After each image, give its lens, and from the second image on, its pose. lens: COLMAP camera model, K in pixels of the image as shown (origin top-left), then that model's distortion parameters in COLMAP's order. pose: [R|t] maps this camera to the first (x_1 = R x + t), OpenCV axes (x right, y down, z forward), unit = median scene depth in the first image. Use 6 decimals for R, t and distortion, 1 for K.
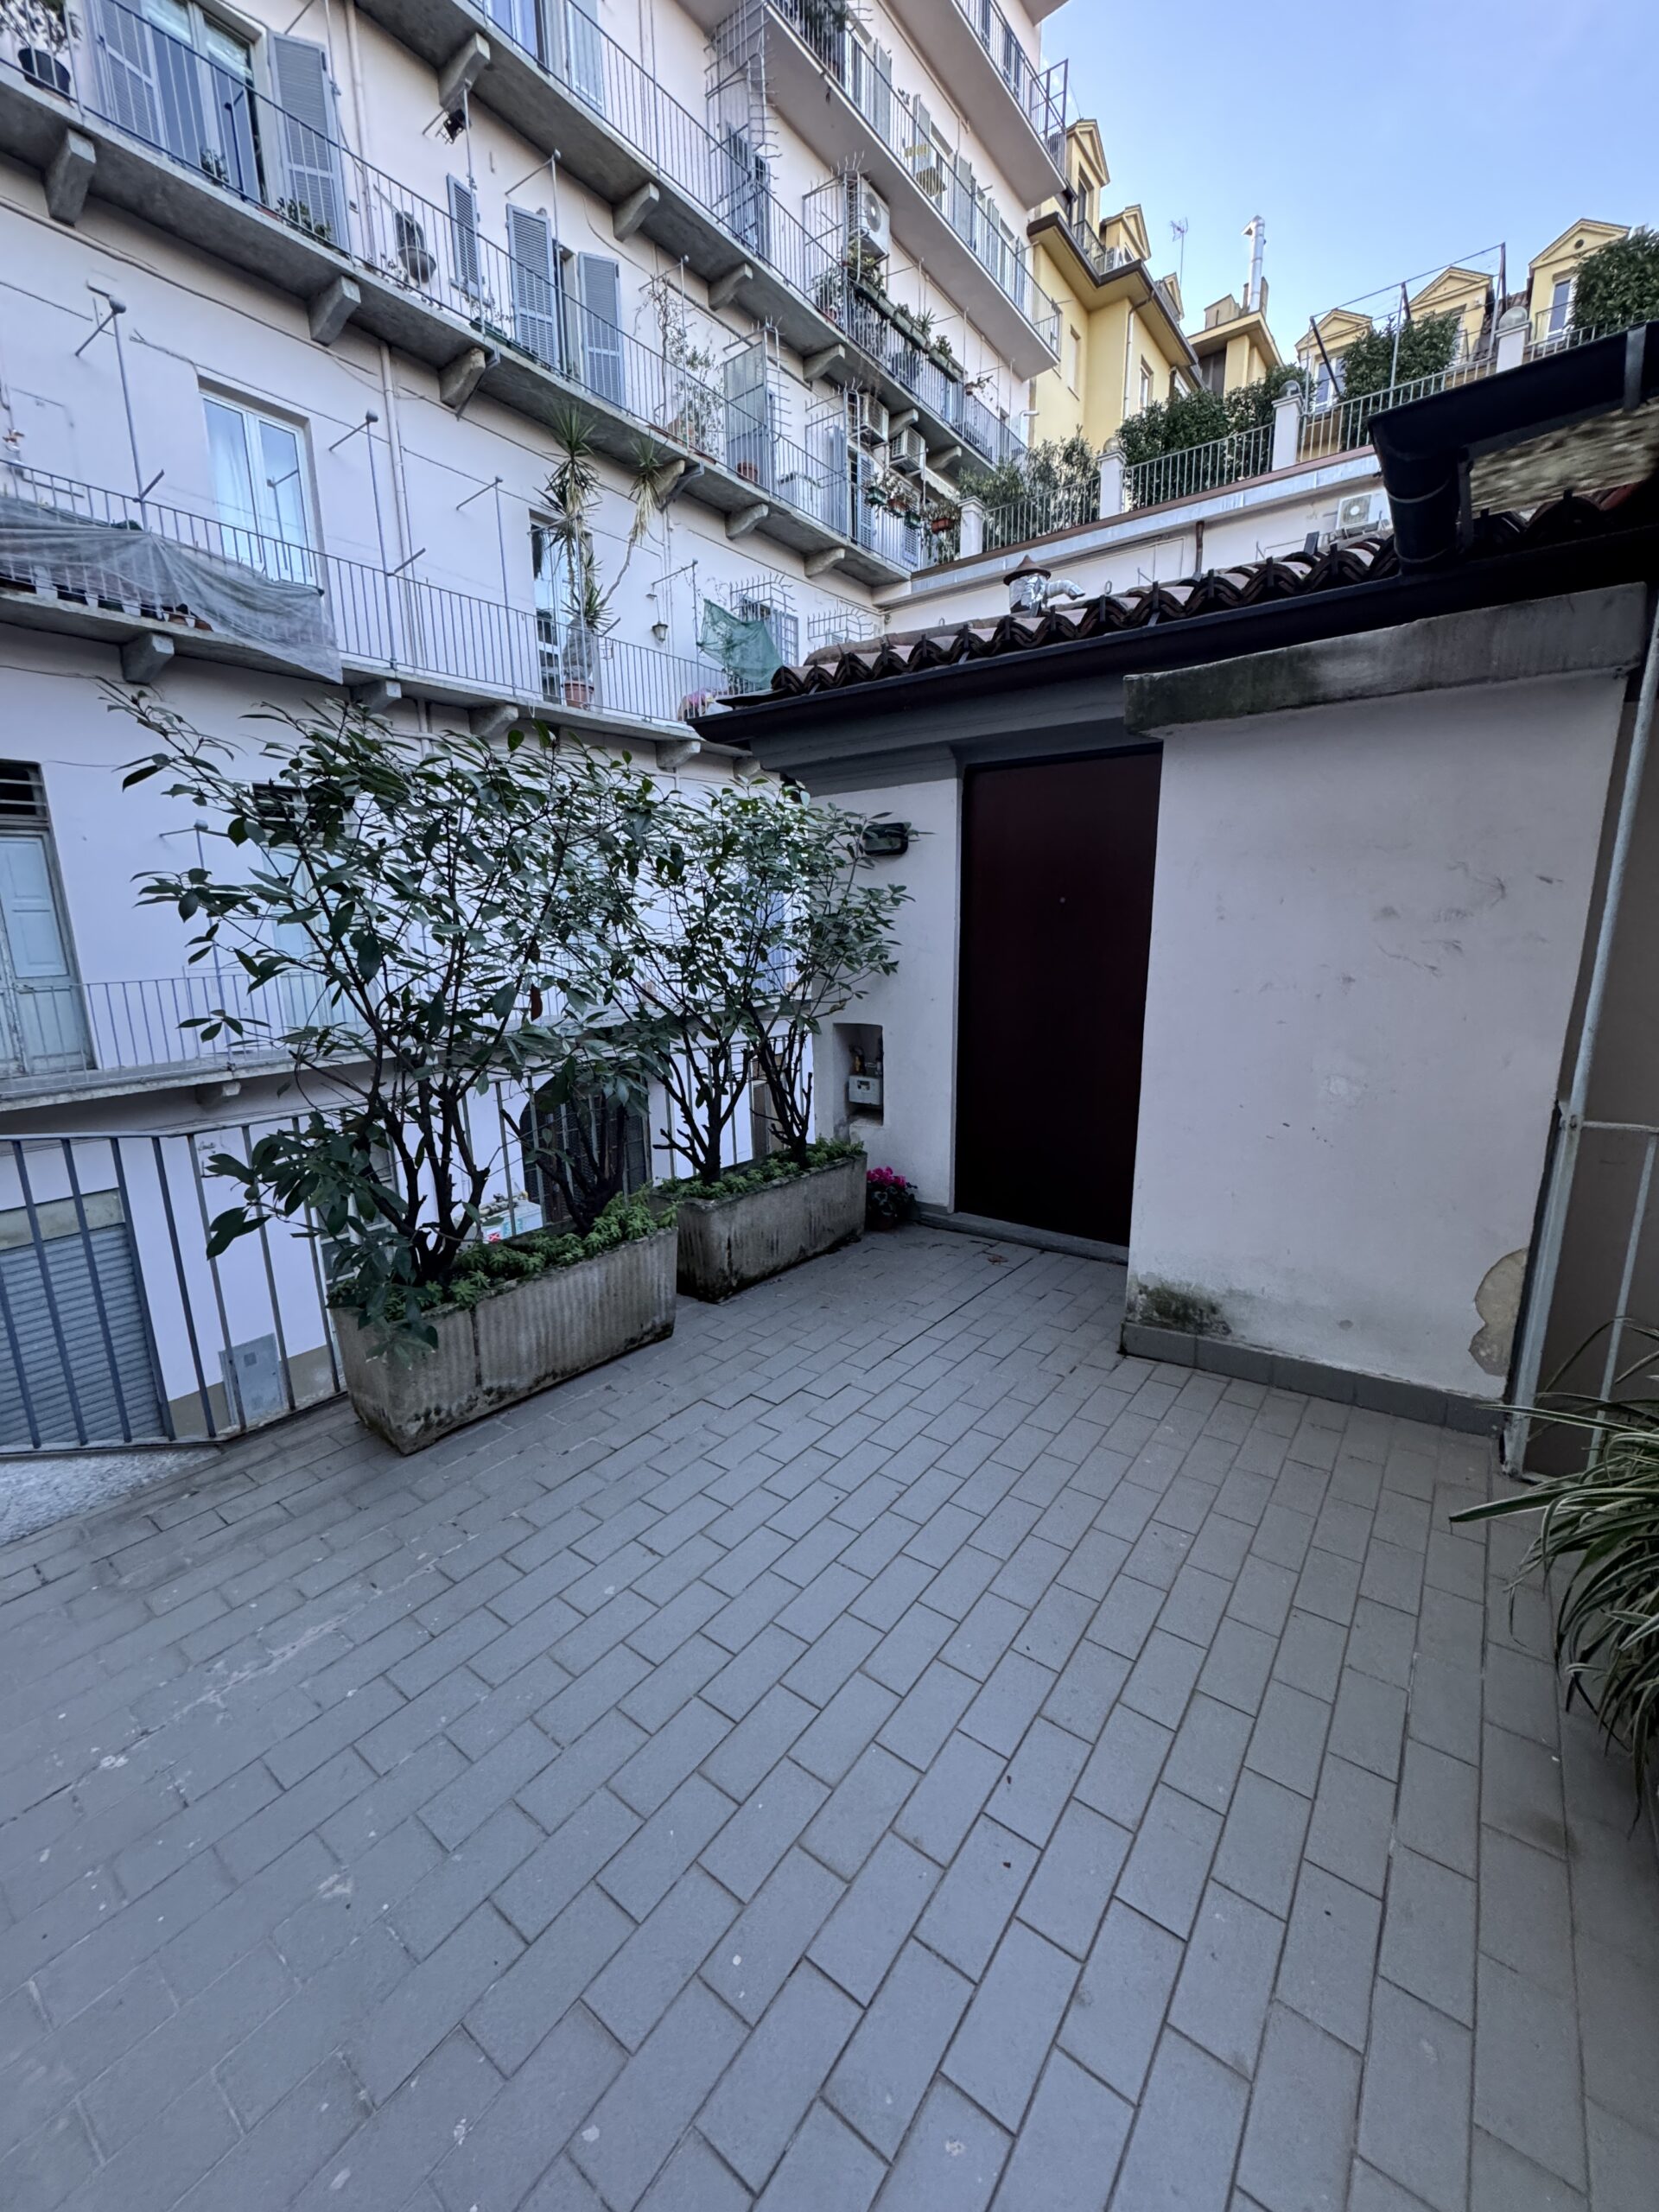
lens RADIAL K [[880.9, 0, 831.0], [0, 880.9, 1099.4], [0, 0, 1]] dist [0.000047, -0.000248]
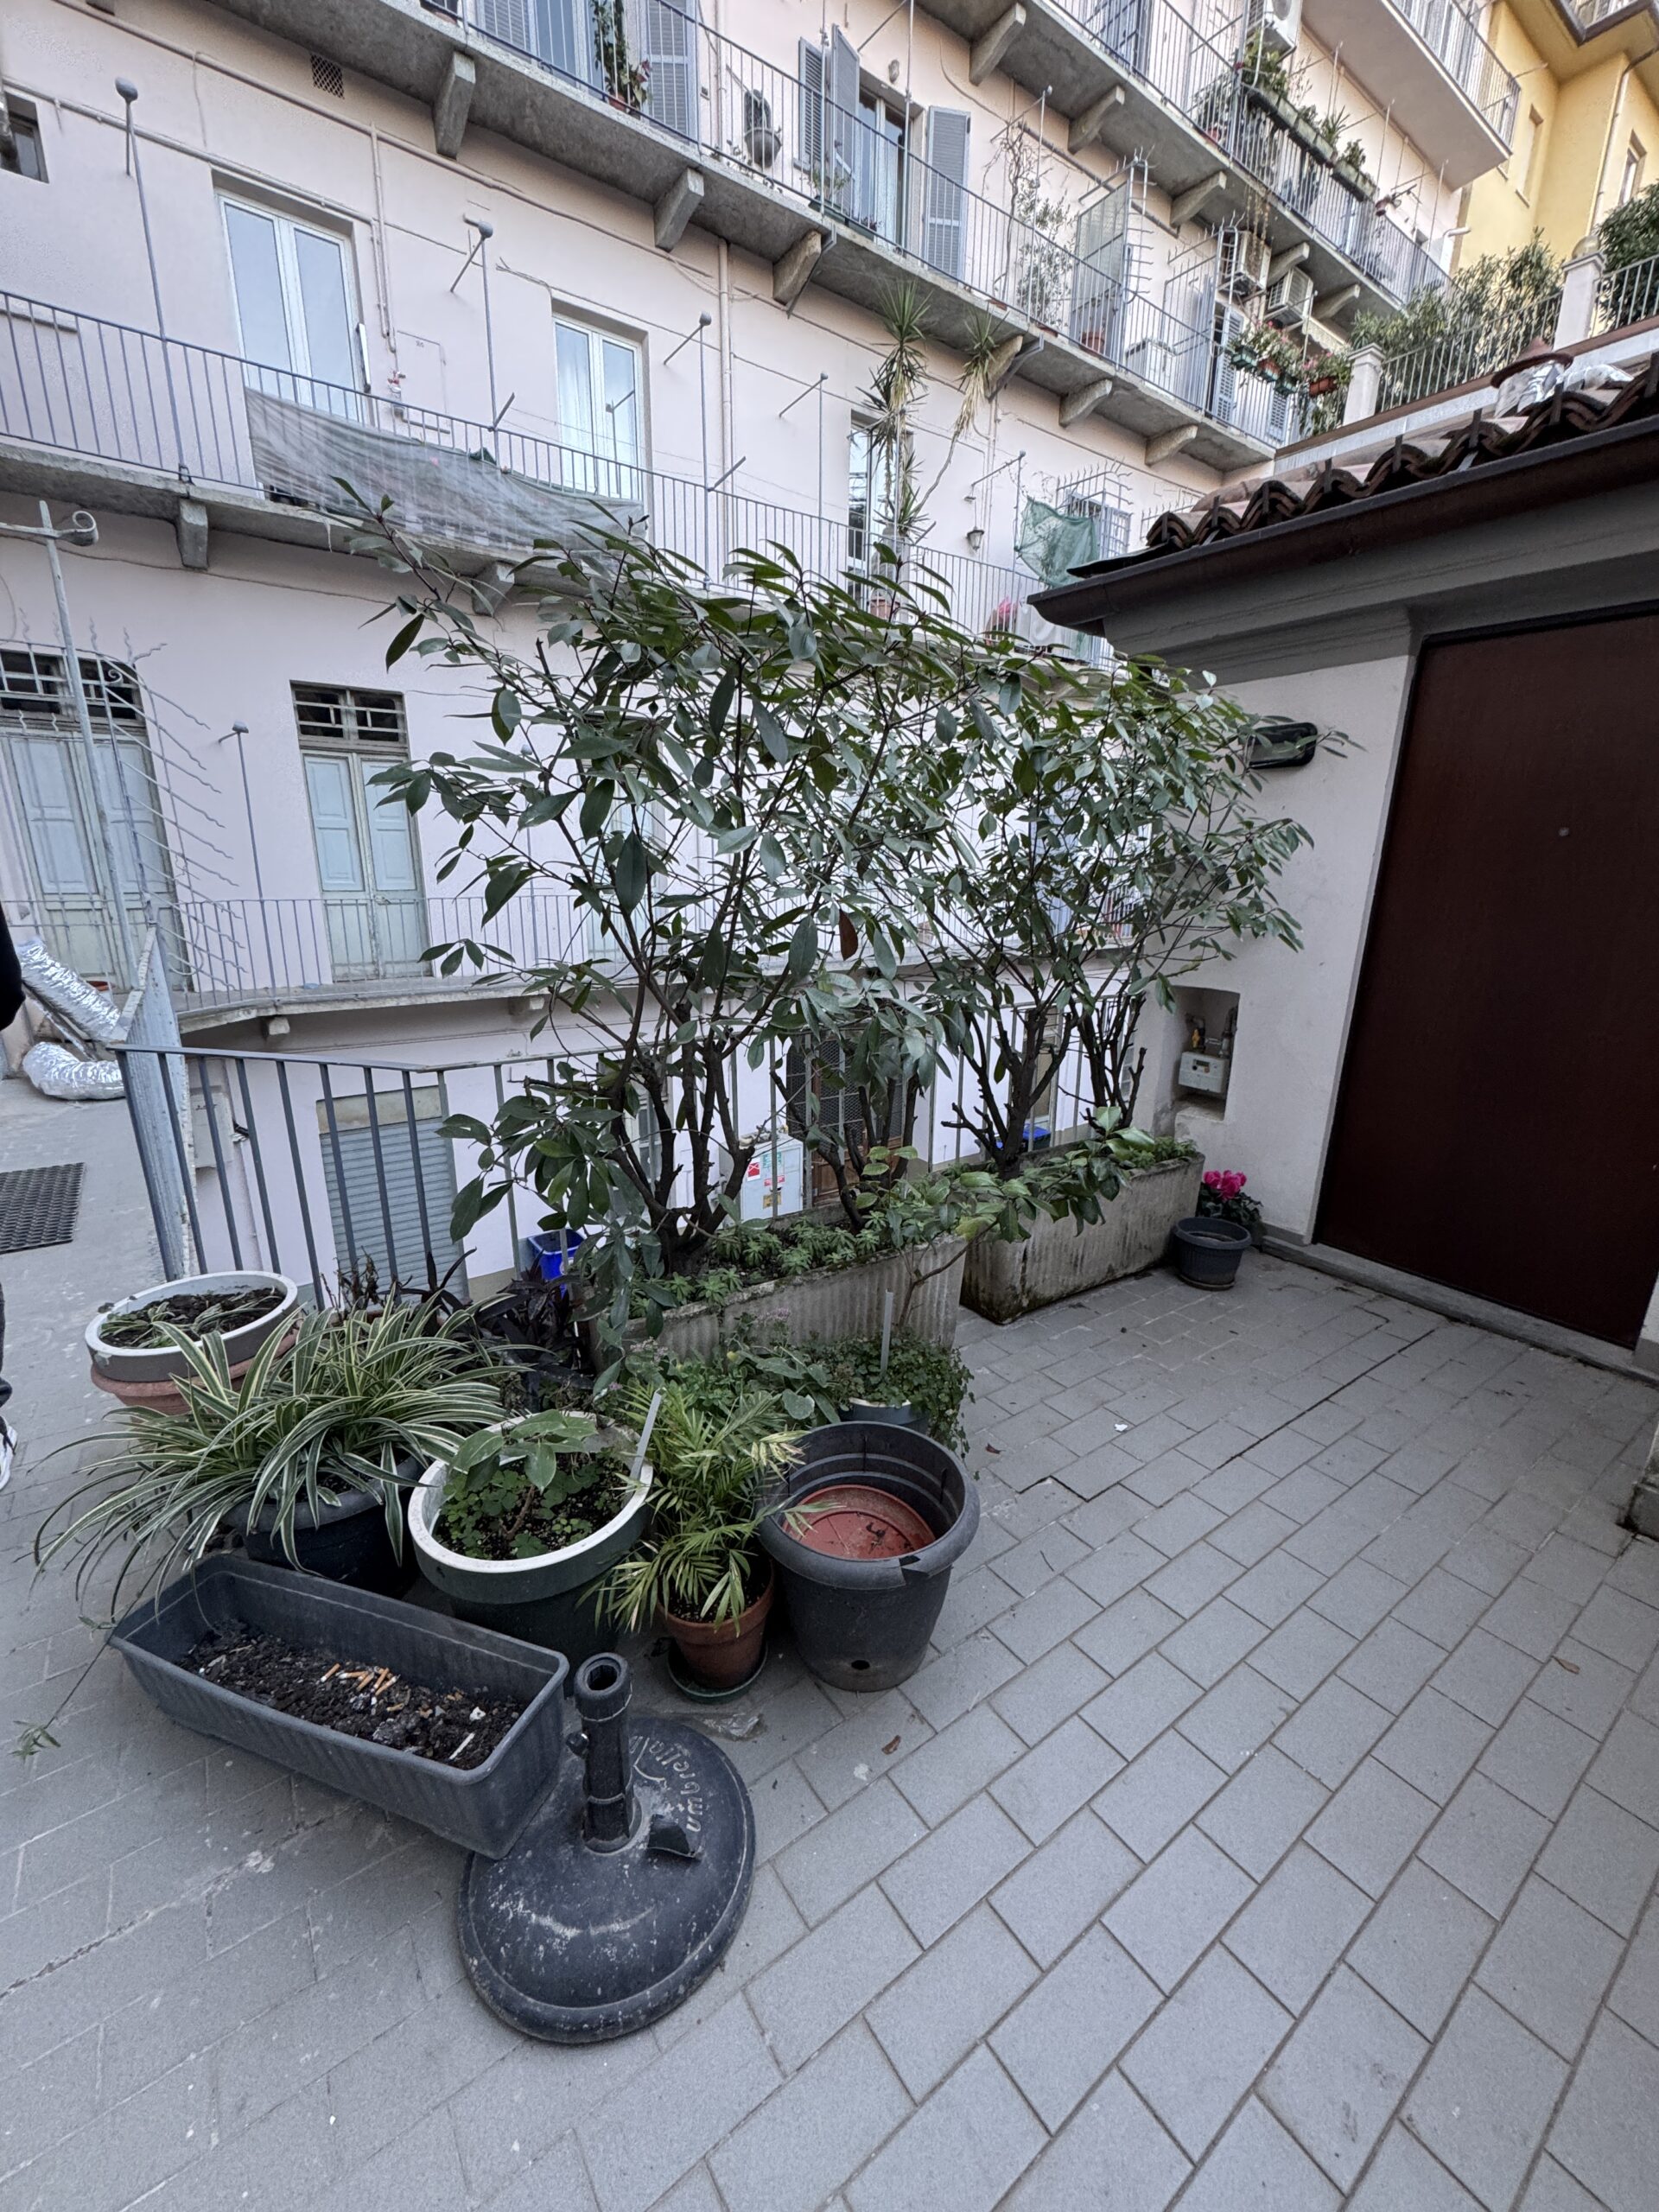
lens RADIAL K [[880.9, 0, 831.0], [0, 880.9, 1099.4], [0, 0, 1]] dist [0.000047, -0.000248]
pose [[0.954458, 0.105857, -0.278935, -0.024520], [-0.087940, 0.993221, 0.076020, -0.007532], [0.285091, -0.048028, 0.957296, 0.061041]]
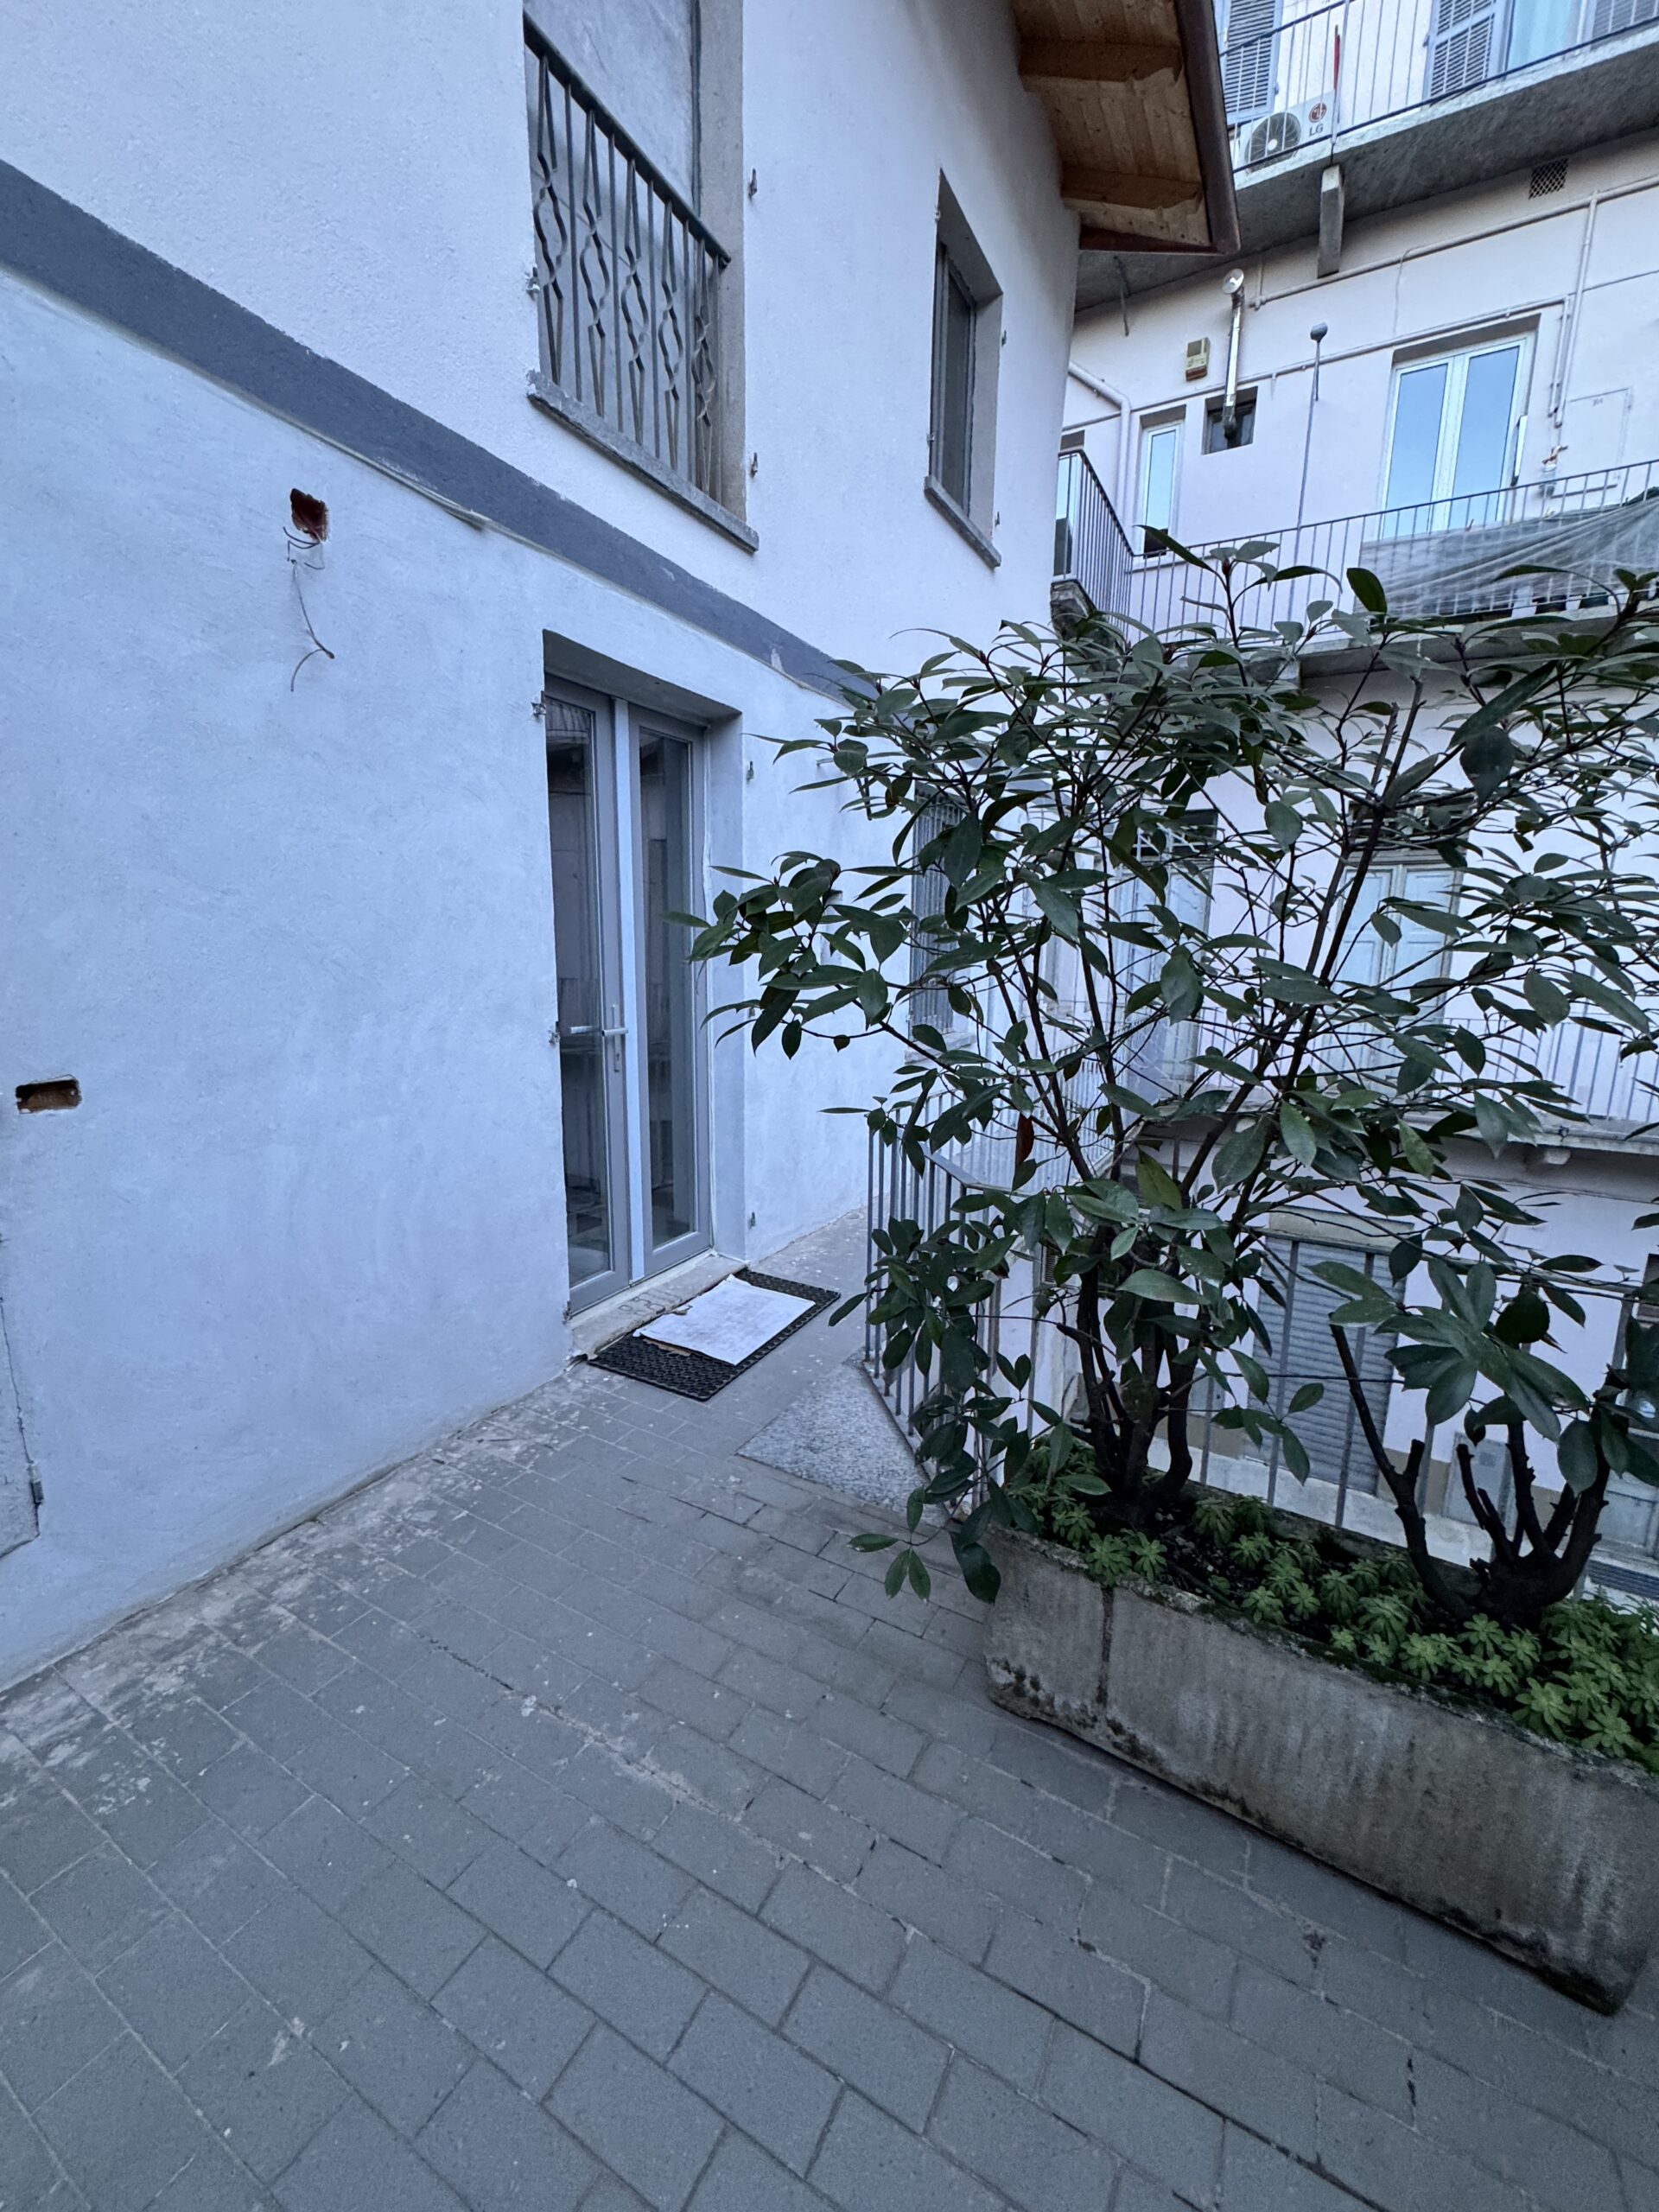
lens RADIAL K [[880.9, 0, 831.0], [0, 880.9, 1099.4], [0, 0, 1]] dist [0.000047, -0.000248]
pose [[0.136421, 0.188165, -0.972617, 0.024687], [-0.222083, 0.962616, 0.155080, -0.035006], [0.965437, 0.194846, 0.173109, 0.152852]]
